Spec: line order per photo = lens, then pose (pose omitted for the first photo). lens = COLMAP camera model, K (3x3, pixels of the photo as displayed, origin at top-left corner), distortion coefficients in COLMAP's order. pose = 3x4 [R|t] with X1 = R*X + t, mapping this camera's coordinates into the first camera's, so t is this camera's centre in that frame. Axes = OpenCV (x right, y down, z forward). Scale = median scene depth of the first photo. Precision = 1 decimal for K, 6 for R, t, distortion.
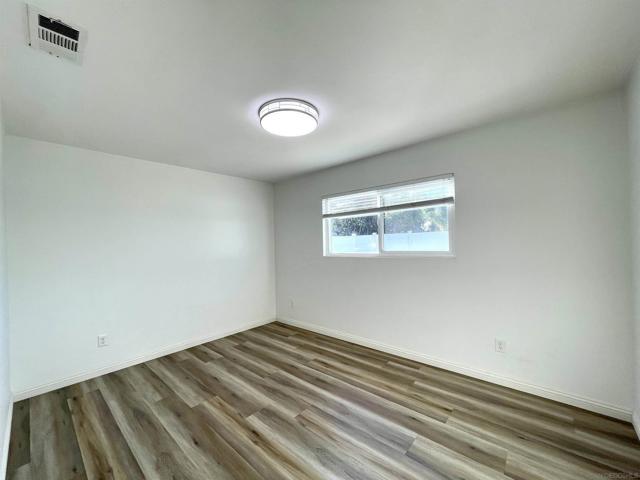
lens RADIAL K [[259.3, 0, 320.0], [0, 259.3, 240.0], [0, 0, 1]] dist [0.000479, 0.000234]
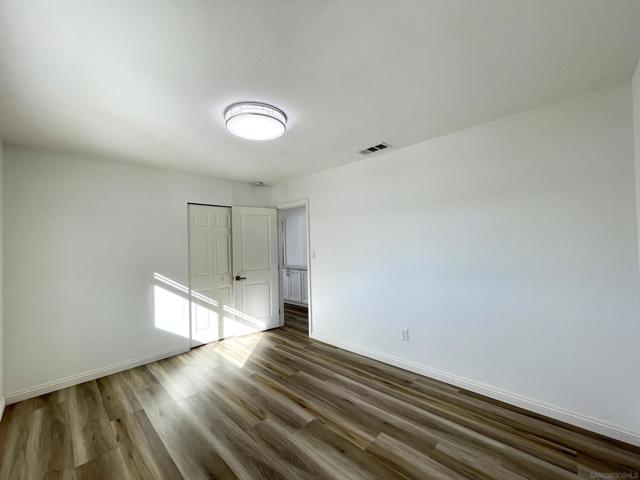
lens RADIAL K [[259.3, 0, 320.0], [0, 259.3, 240.0], [0, 0, 1]] dist [0.000479, 0.000234]
pose [[-0.997435, 0.057396, 0.042778, -0.387083], [0.056685, 0.998236, -0.017647, 0.008520], [-0.043716, -0.015177, -0.998929, 2.013348]]
